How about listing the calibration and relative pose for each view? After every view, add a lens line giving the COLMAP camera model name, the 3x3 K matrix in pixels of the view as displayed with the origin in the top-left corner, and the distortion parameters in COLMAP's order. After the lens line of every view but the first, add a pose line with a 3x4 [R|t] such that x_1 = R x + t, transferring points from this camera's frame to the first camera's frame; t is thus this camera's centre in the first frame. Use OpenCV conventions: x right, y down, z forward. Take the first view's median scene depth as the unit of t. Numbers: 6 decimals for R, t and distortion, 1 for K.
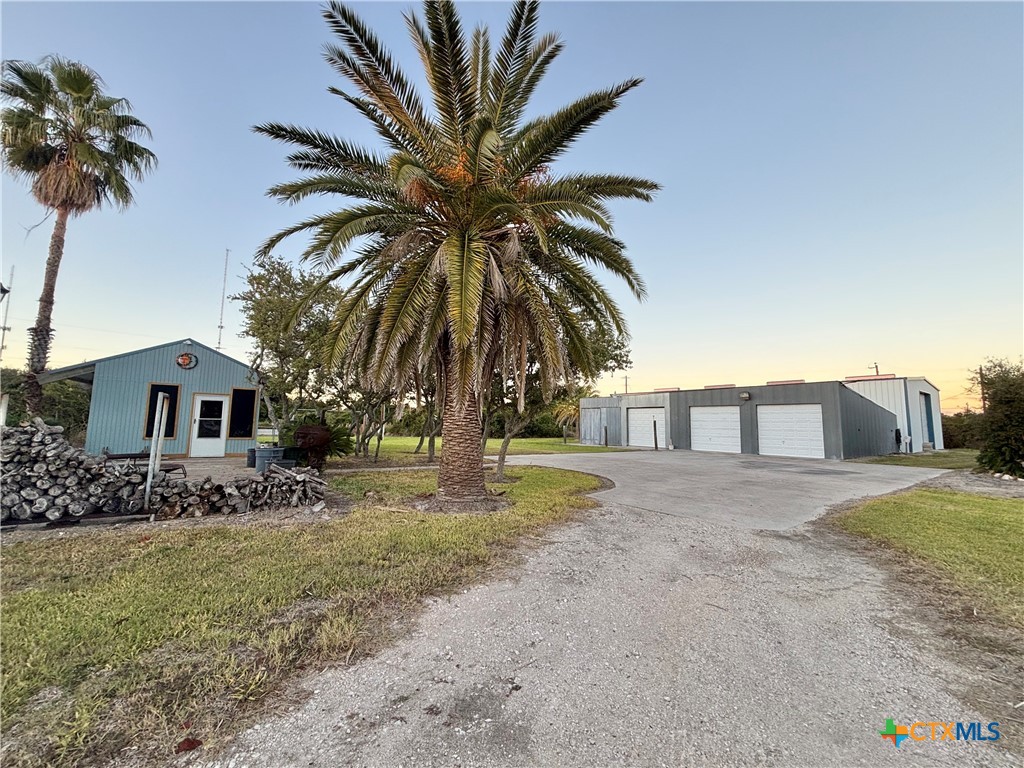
lens RADIAL K [[409.5, 0, 514.8], [0, 409.5, 382.1], [0, 0, 1]] dist [0.003689, 0.000950]
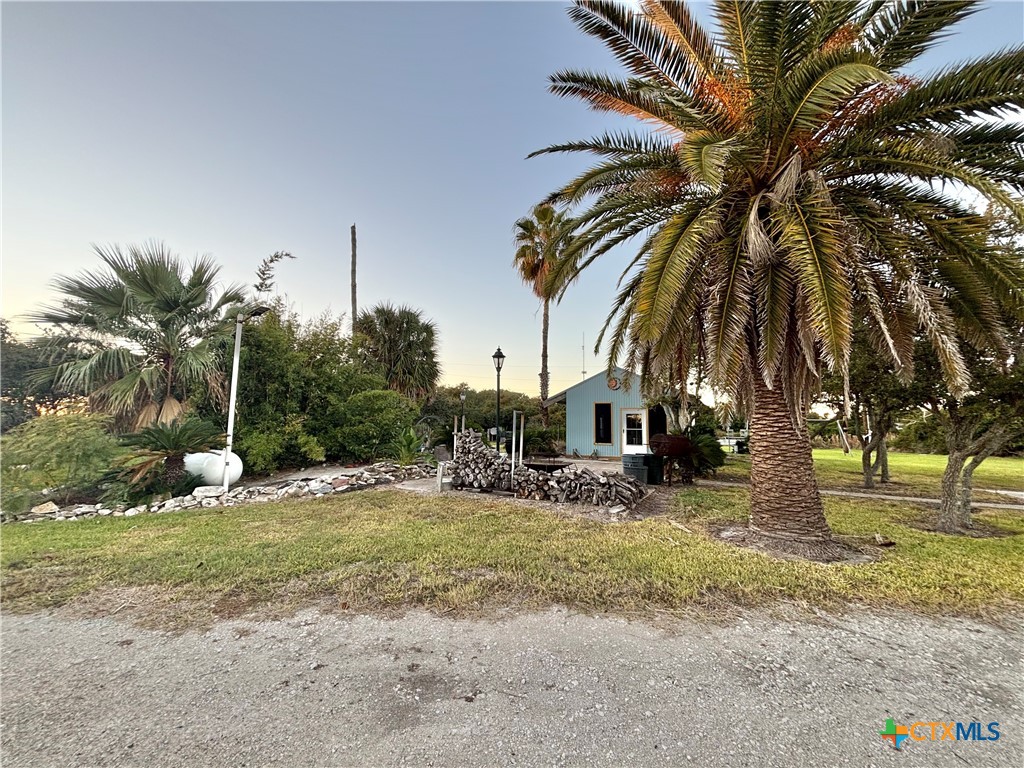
lens RADIAL K [[409.5, 0, 507.8], [0, 409.5, 382.7], [0, 0, 1]] dist [0.003689, 0.000950]
pose [[0.471982, -0.102785, -0.875596, 0.247623], [0.081540, 0.994013, -0.072733, 0.017512], [0.877829, -0.037067, 0.477538, 0.160217]]
